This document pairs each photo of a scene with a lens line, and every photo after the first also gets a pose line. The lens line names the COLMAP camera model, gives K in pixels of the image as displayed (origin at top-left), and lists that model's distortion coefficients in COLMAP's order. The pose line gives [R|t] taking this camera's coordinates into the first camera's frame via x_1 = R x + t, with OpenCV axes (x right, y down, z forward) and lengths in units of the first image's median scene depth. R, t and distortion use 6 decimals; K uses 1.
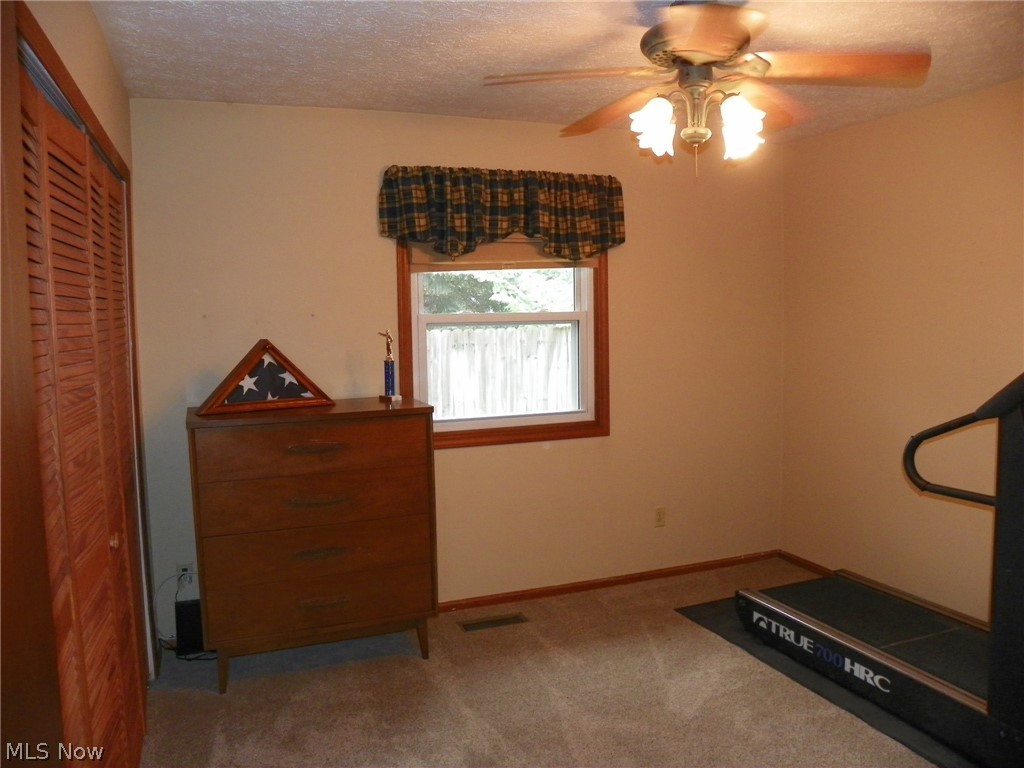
lens RADIAL K [[817.5, 0, 512.0], [0, 817.5, 384.0], [0, 0, 1]] dist [-0.170010, 0.109396]
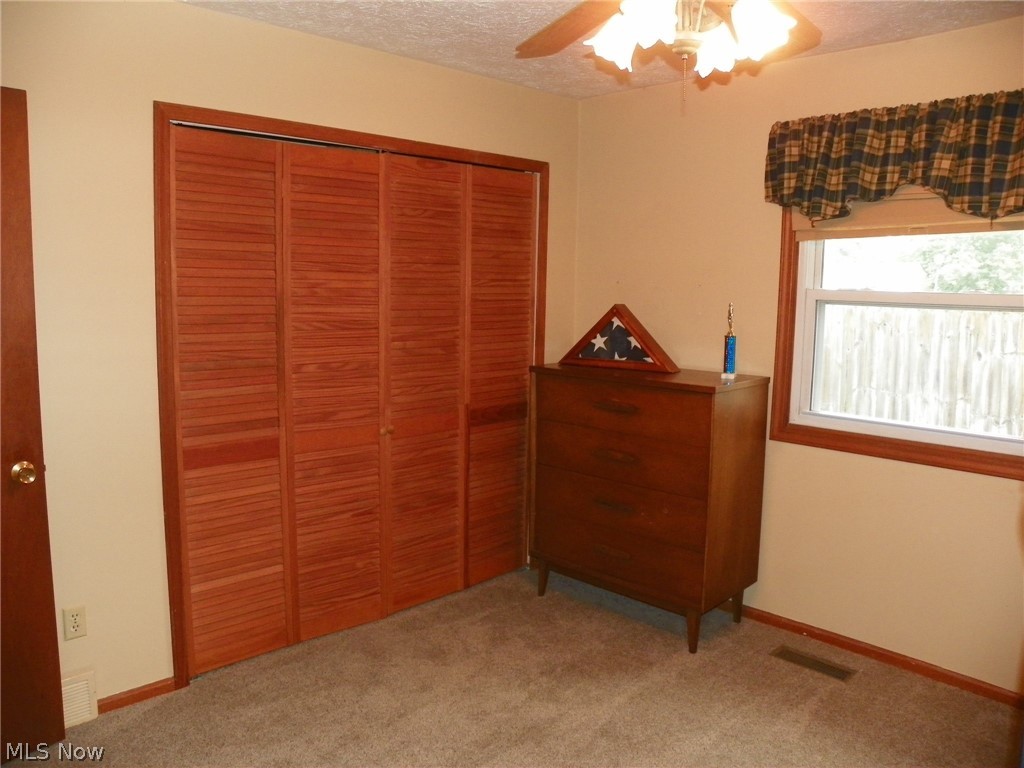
lens RADIAL K [[817.5, 0, 512.0], [0, 817.5, 384.0], [0, 0, 1]] dist [-0.170010, 0.109396]
pose [[0.346662, 0.133766, -0.928403, 0.608584], [-0.103574, 0.989185, 0.103850, -0.042405], [0.932254, 0.060157, 0.356768, 0.422049]]
